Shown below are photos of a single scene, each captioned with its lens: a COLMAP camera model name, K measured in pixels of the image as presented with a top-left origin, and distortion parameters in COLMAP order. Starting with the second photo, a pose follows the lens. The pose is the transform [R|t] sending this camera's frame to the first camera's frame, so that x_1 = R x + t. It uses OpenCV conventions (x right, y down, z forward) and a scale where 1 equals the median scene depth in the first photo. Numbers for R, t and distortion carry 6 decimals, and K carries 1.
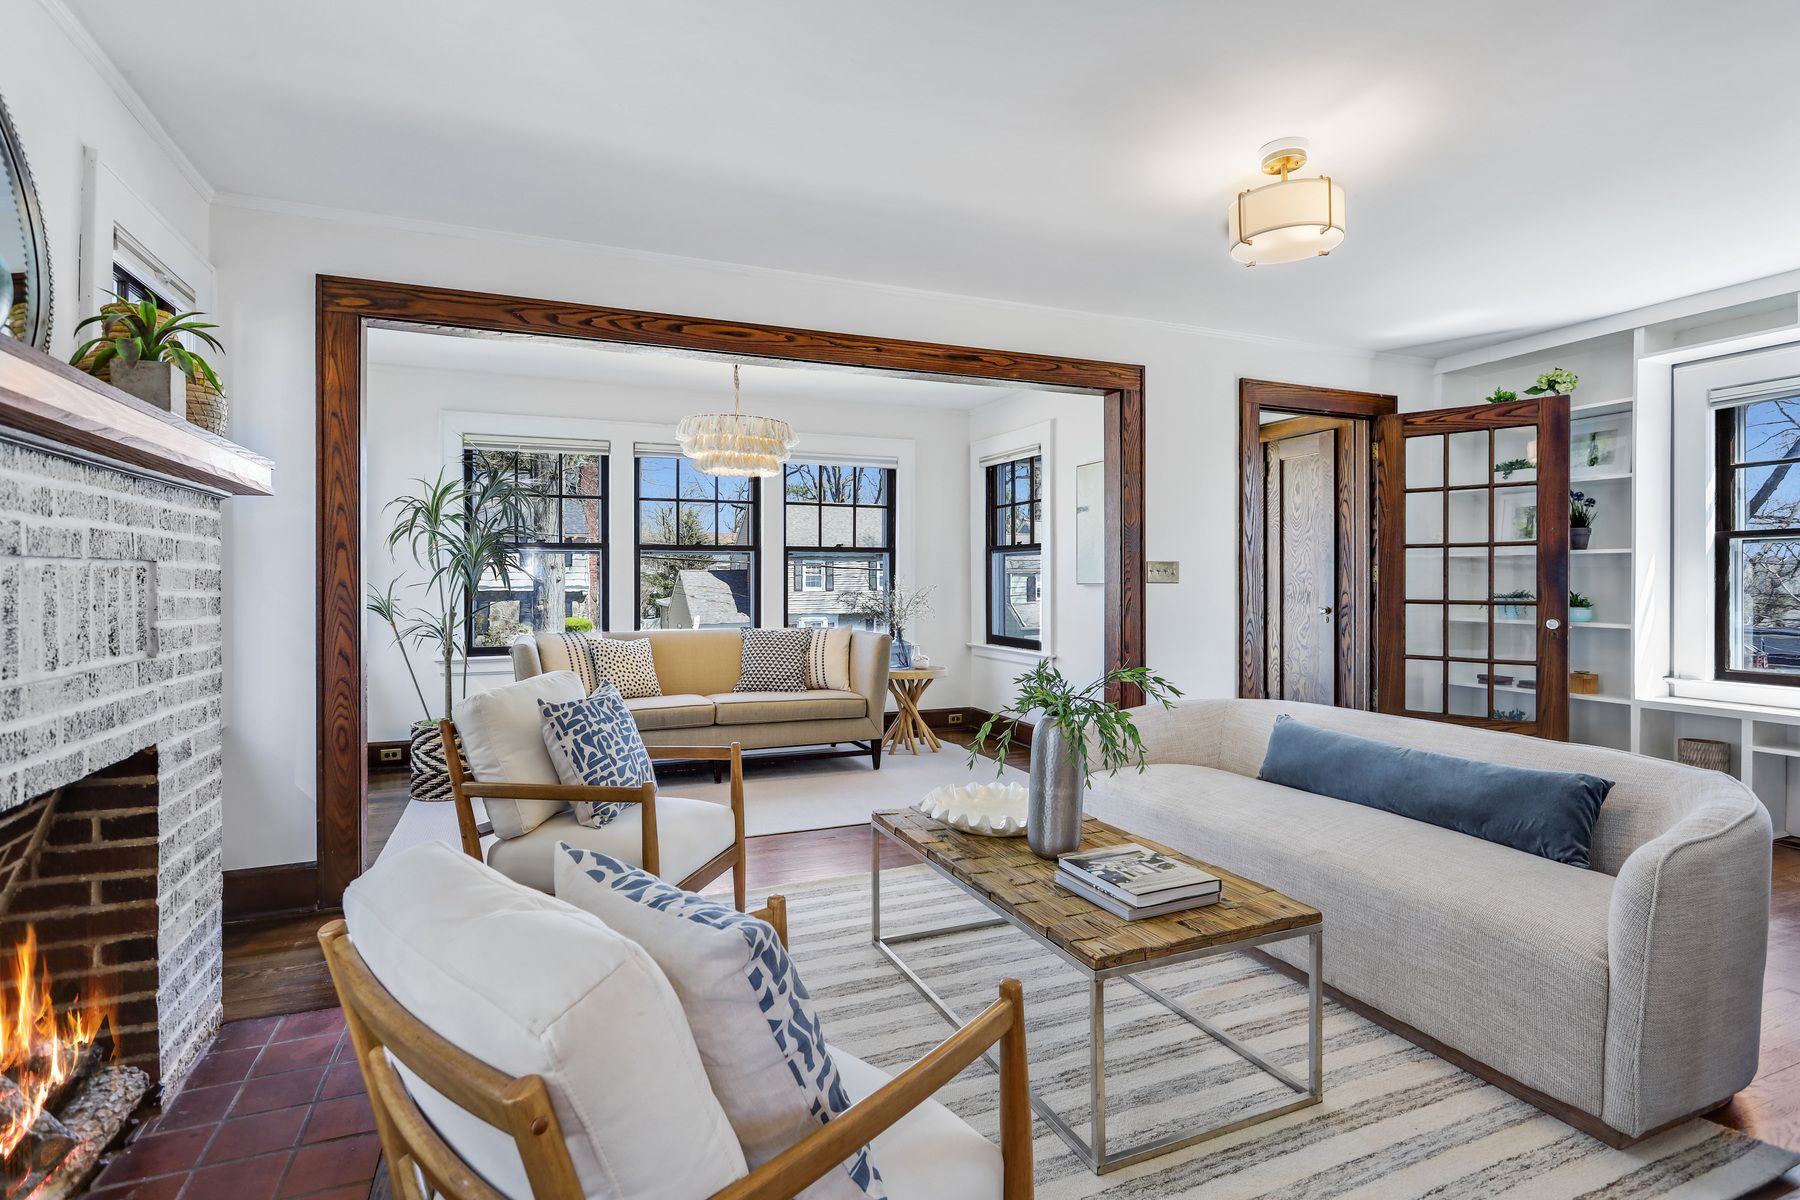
lens RADIAL K [[888.3, 0, 904.8], [0, 888.3, 584.5], [0, 0, 1]] dist [-0.006704, 0.001642]
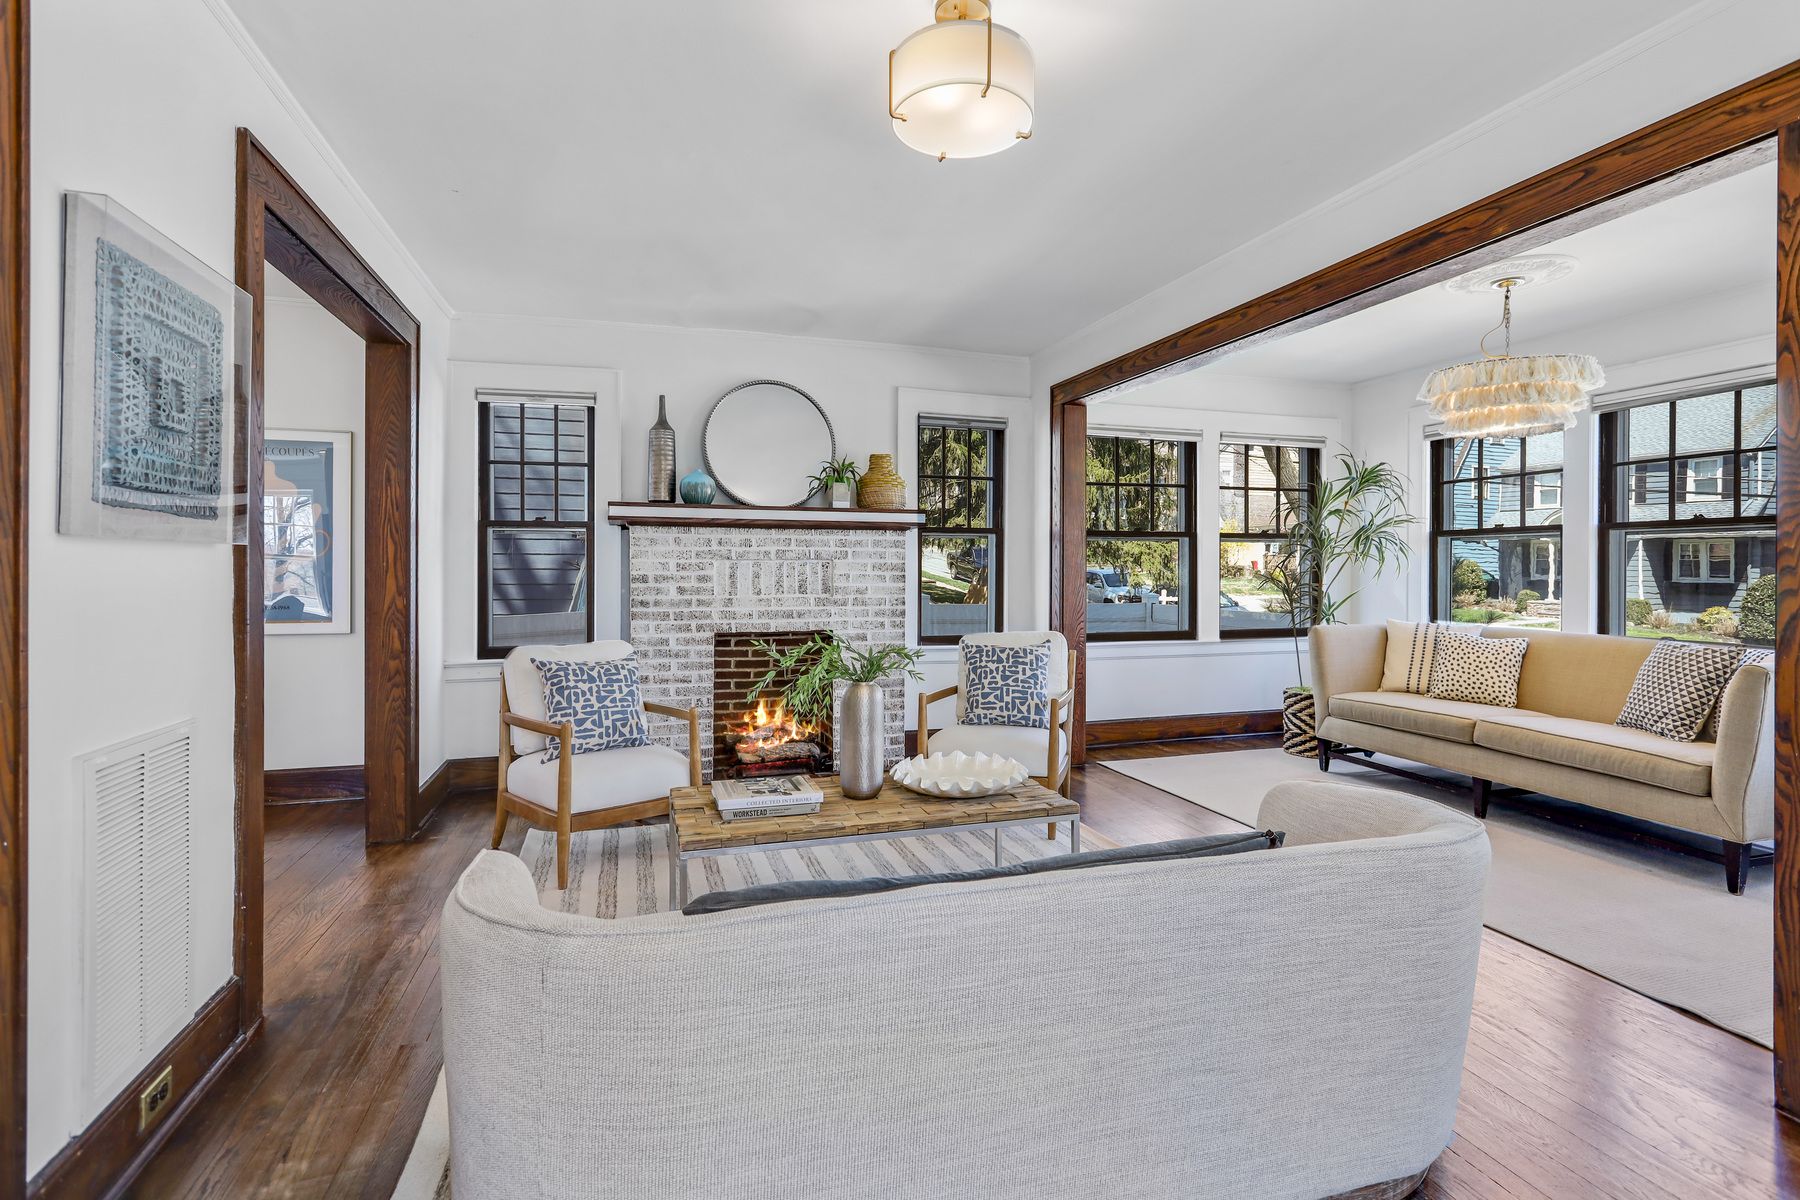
lens RADIAL K [[860.1, 0, 905.4], [0, 860.1, 577.5], [0, 0, 1]] dist [-0.000576, 0.000831]
pose [[-0.091054, 0.013975, -0.995748, 0.645180], [-0.006814, 0.999869, 0.014656, -0.004940], [0.995823, 0.008119, -0.090947, 0.565516]]
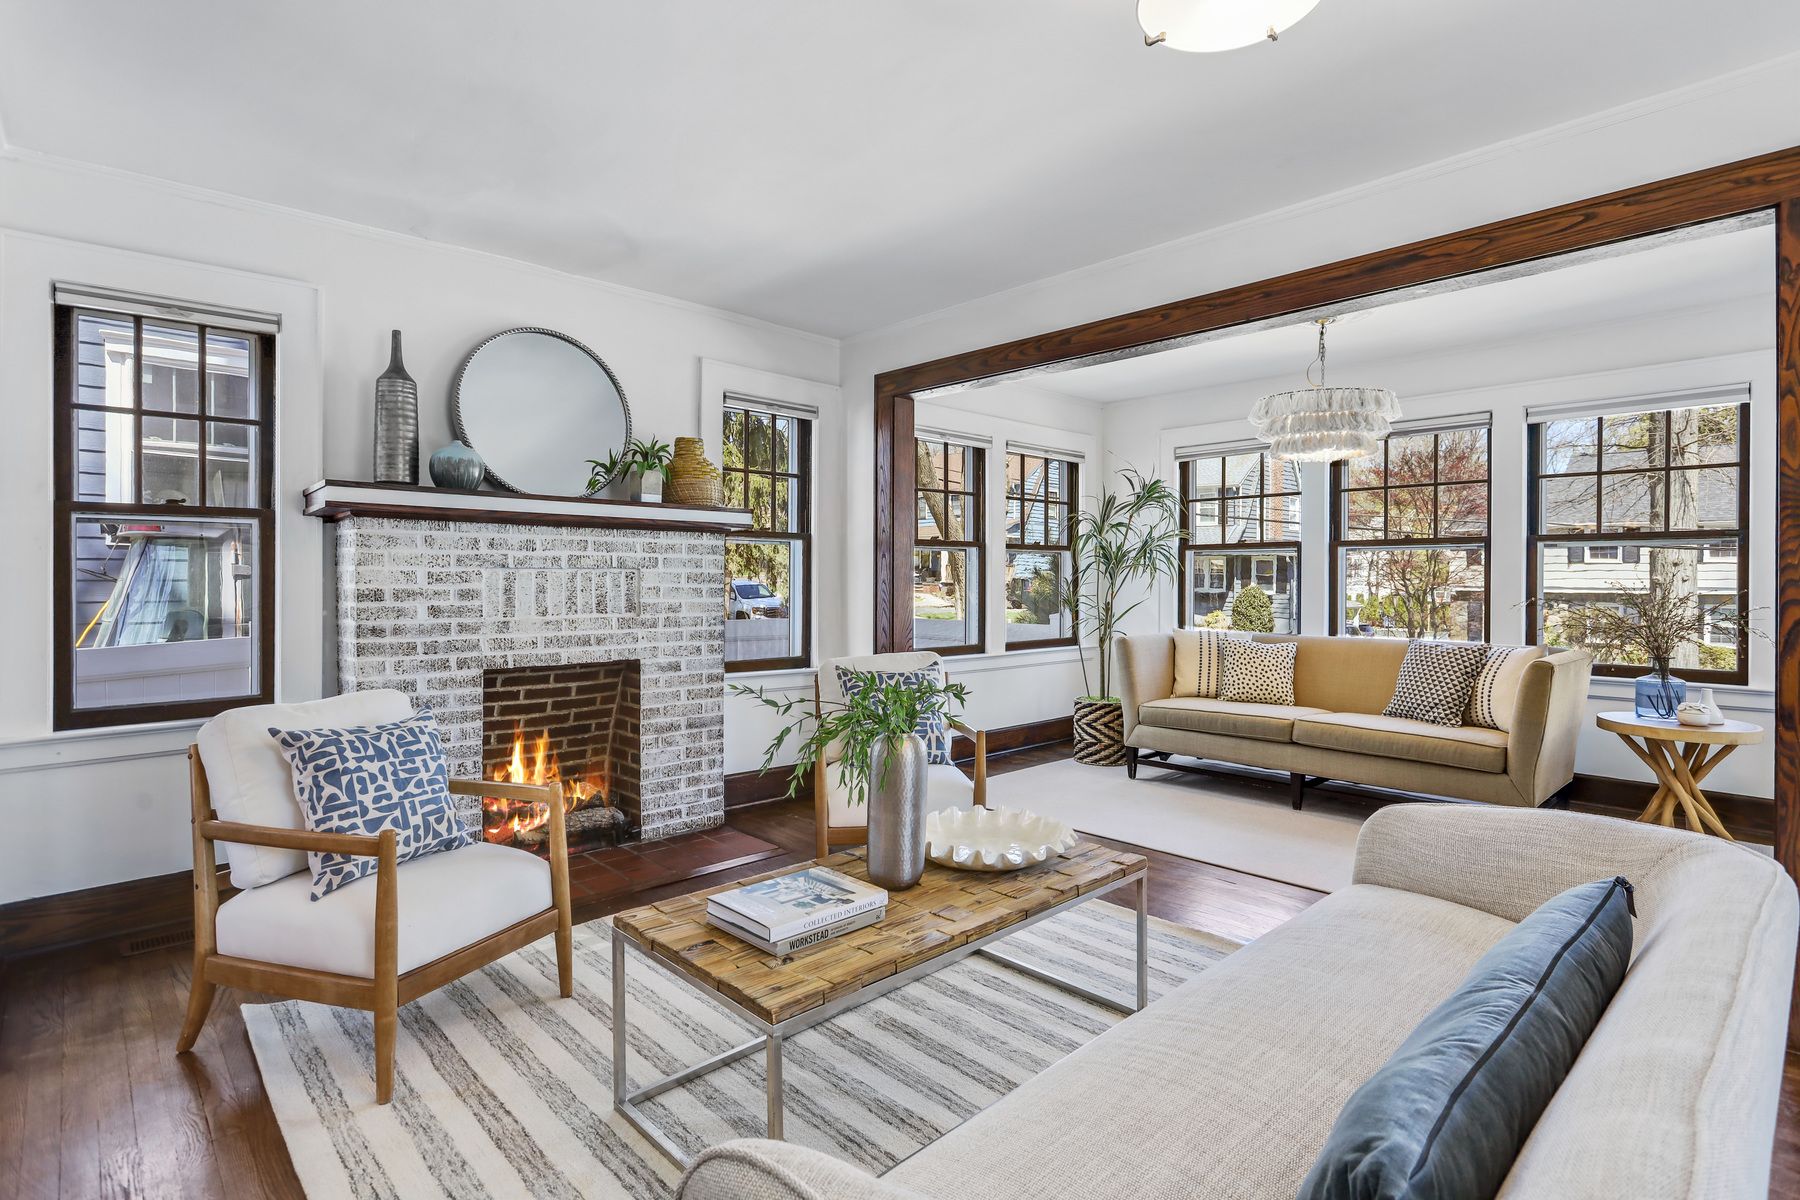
lens RADIAL K [[888.3, 0, 904.8], [0, 888.3, 584.5], [0, 0, 1]] dist [-0.006704, 0.001642]
pose [[0.352797, 0.009495, -0.935652, 0.494614], [-0.008377, 0.999940, 0.006988, -0.003774], [0.935662, 0.005373, 0.352856, 0.333841]]
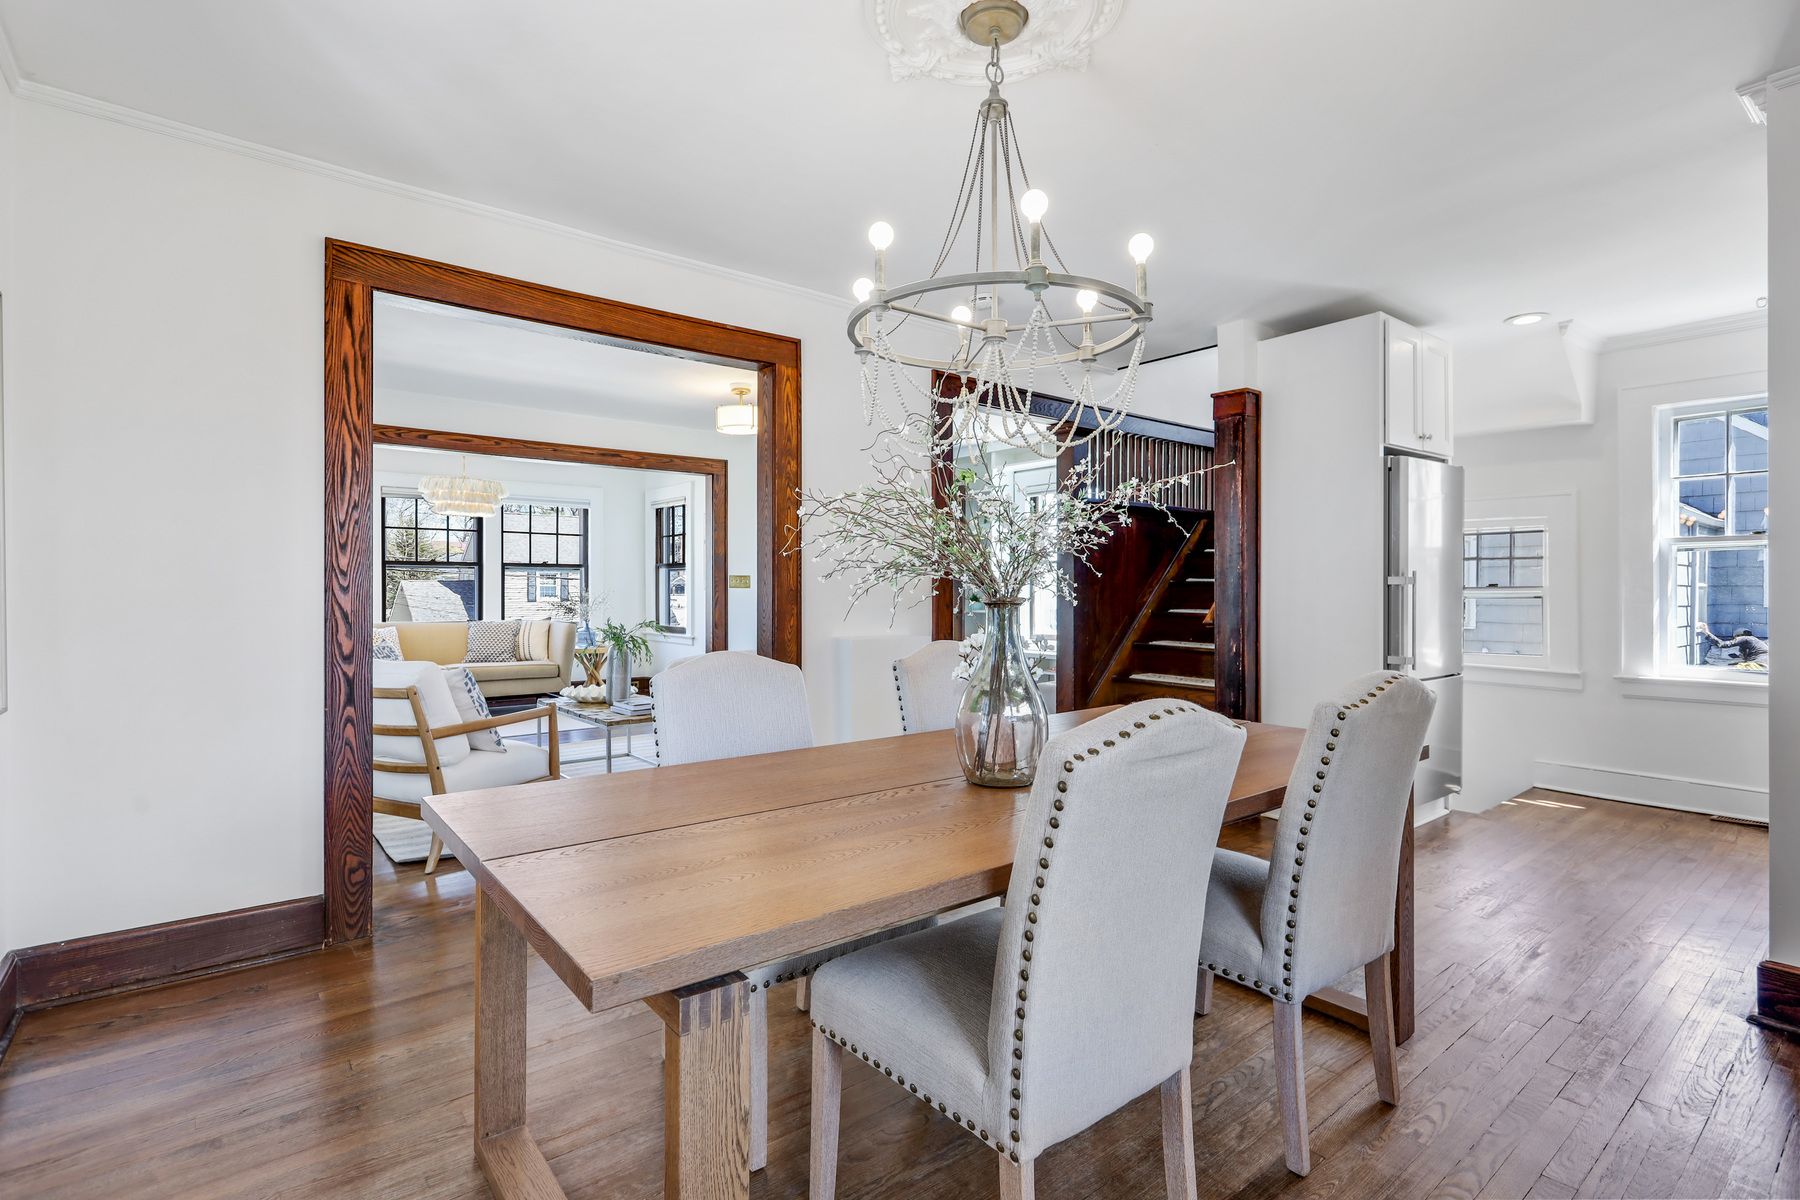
lens RADIAL K [[857.0, 0, 907.1], [0, 857.0, 592.4], [0, 0, 1]] dist [0.001074, 0.000280]
pose [[0.958911, -0.001545, 0.283702, 0.122941], [0.002639, 0.999990, -0.003476, 0.013570], [-0.283694, 0.004082, 0.958906, -0.625640]]
